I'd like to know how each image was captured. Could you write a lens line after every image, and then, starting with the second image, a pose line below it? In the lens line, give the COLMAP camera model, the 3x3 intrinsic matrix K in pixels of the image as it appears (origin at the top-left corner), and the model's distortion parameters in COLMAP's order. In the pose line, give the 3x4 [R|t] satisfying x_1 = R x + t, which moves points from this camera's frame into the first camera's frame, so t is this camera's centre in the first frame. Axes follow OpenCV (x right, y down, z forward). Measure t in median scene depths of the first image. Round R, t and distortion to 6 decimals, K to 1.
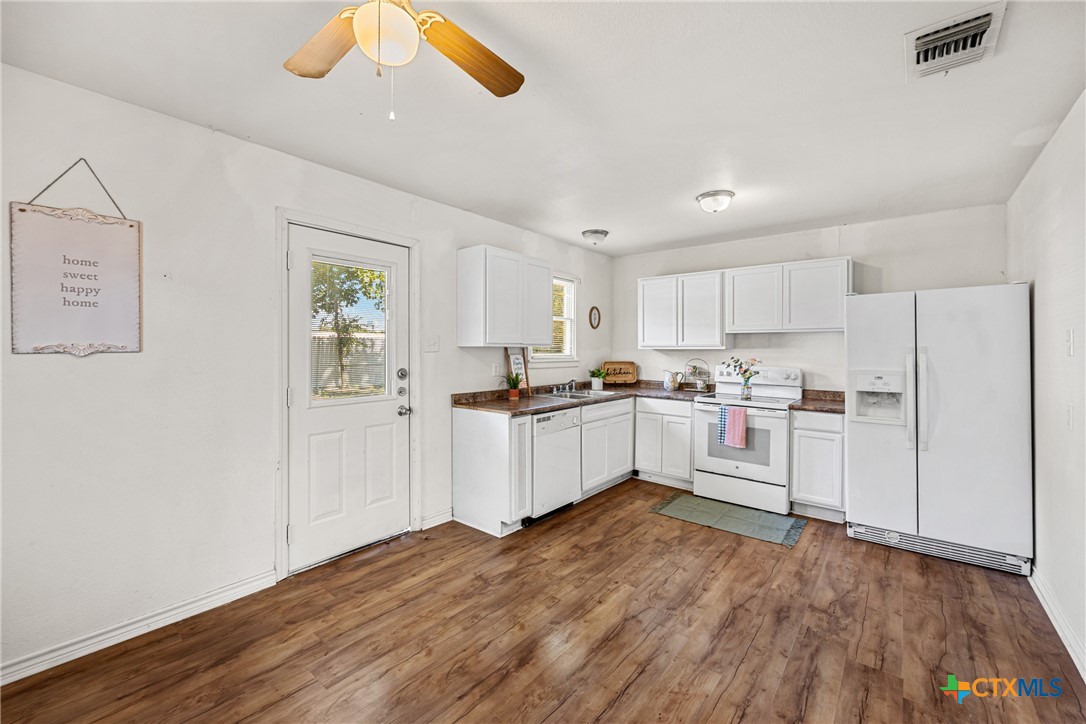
lens RADIAL K [[437.8, 0, 547.0], [0, 437.8, 350.4], [0, 0, 1]] dist [0.000292, 0.000924]
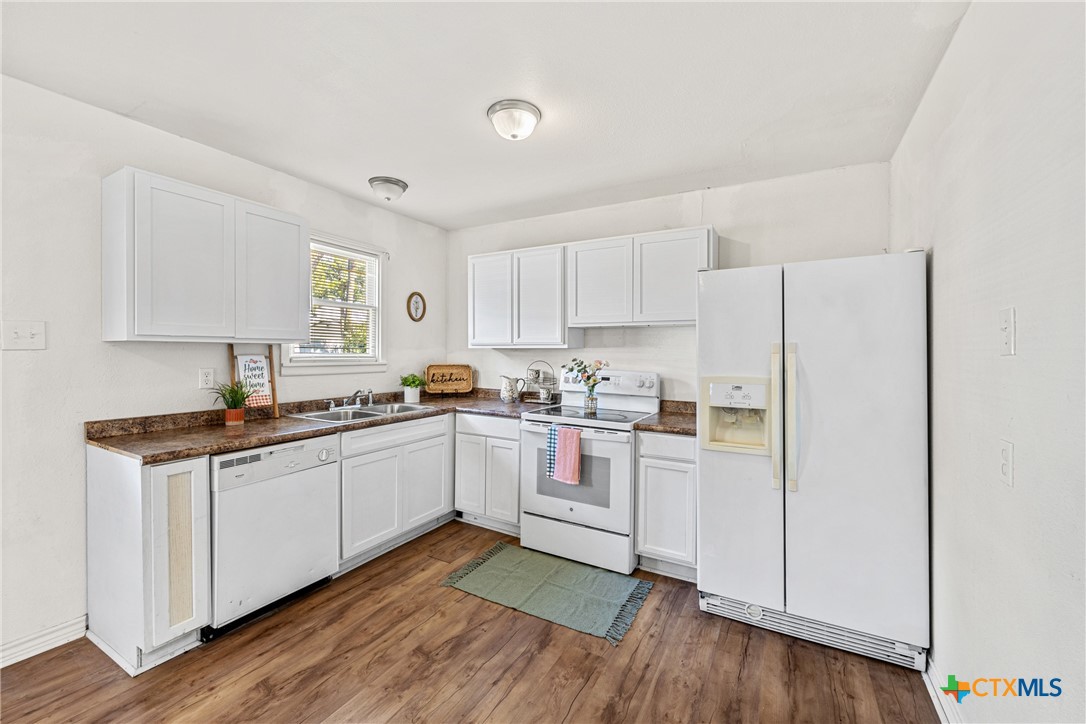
lens RADIAL K [[437.8, 0, 544.6], [0, 437.8, 352.7], [0, 0, 1]] dist [0.000292, 0.000924]
pose [[0.985608, 0.001397, 0.169040, 0.319611], [-0.001597, 0.999998, 0.001047, 0.005729], [-0.169038, -0.001302, 0.985609, 0.344215]]
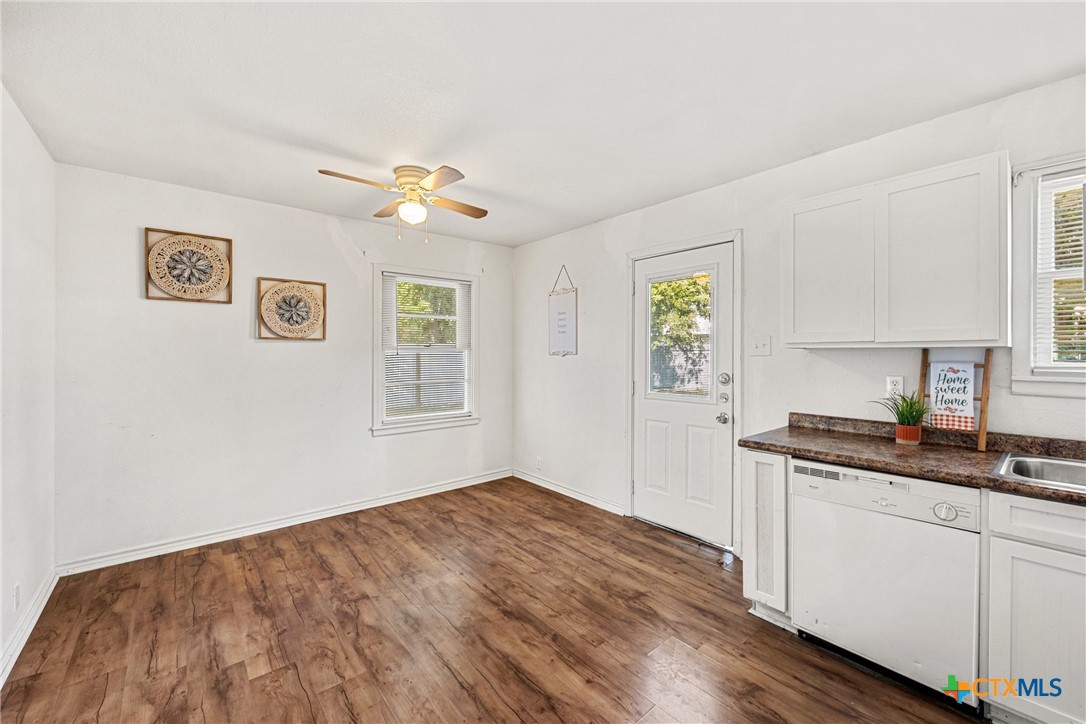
lens RADIAL K [[437.8, 0, 547.7], [0, 437.8, 359.5], [0, 0, 1]] dist [0.000292, 0.000924]
pose [[-0.179494, 0.009666, -0.983712, 0.654395], [-0.005038, 0.999930, 0.010745, 0.003704], [0.983746, 0.006885, -0.179433, 0.788991]]
